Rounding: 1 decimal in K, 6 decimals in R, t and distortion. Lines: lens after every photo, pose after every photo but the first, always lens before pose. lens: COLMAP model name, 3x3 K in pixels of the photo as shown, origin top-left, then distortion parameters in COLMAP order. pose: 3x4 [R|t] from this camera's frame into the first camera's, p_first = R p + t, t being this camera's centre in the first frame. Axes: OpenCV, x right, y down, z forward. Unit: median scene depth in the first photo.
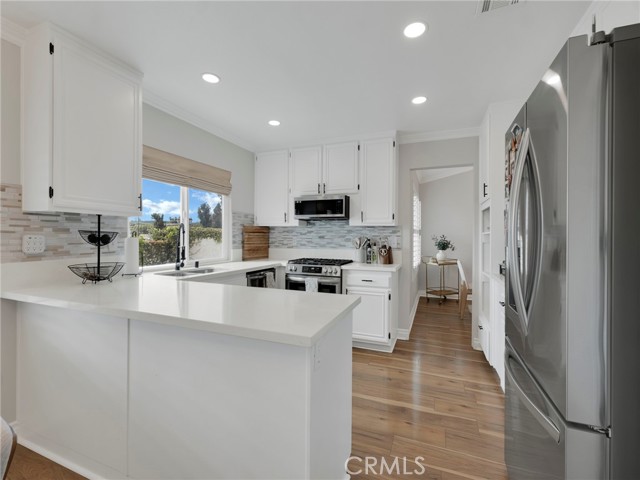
lens RADIAL K [[286.7, 0, 316.9], [0, 286.7, 238.3], [0, 0, 1]] dist [0.003328, -0.000261]
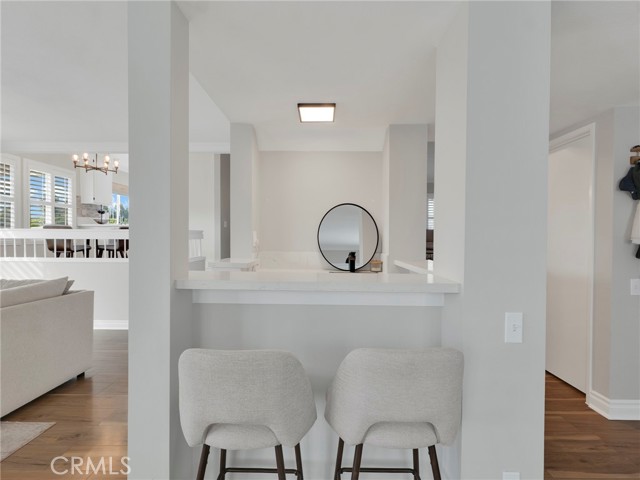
lens RADIAL K [[286.7, 0, 318.5], [0, 286.7, 239.7], [0, 0, 1]] dist [0.003328, -0.000261]
pose [[0.928693, -0.010556, 0.370700, 0.203260], [0.008382, 0.999937, 0.007475, 0.183302], [-0.370755, -0.003835, 0.928723, -1.755391]]
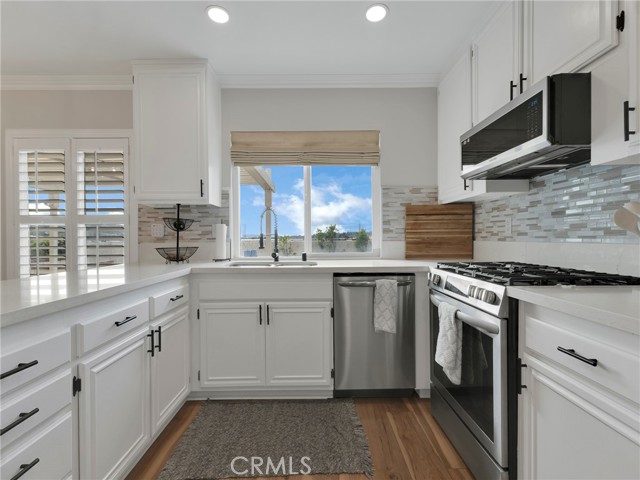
lens RADIAL K [[286.7, 0, 319.3], [0, 286.7, 238.4], [0, 0, 1]] dist [0.003328, -0.000261]
pose [[0.385109, -0.005685, -0.922854, 0.293838], [0.005873, 0.999976, -0.003710, 0.035489], [0.922852, -0.003991, 0.385133, 0.614718]]
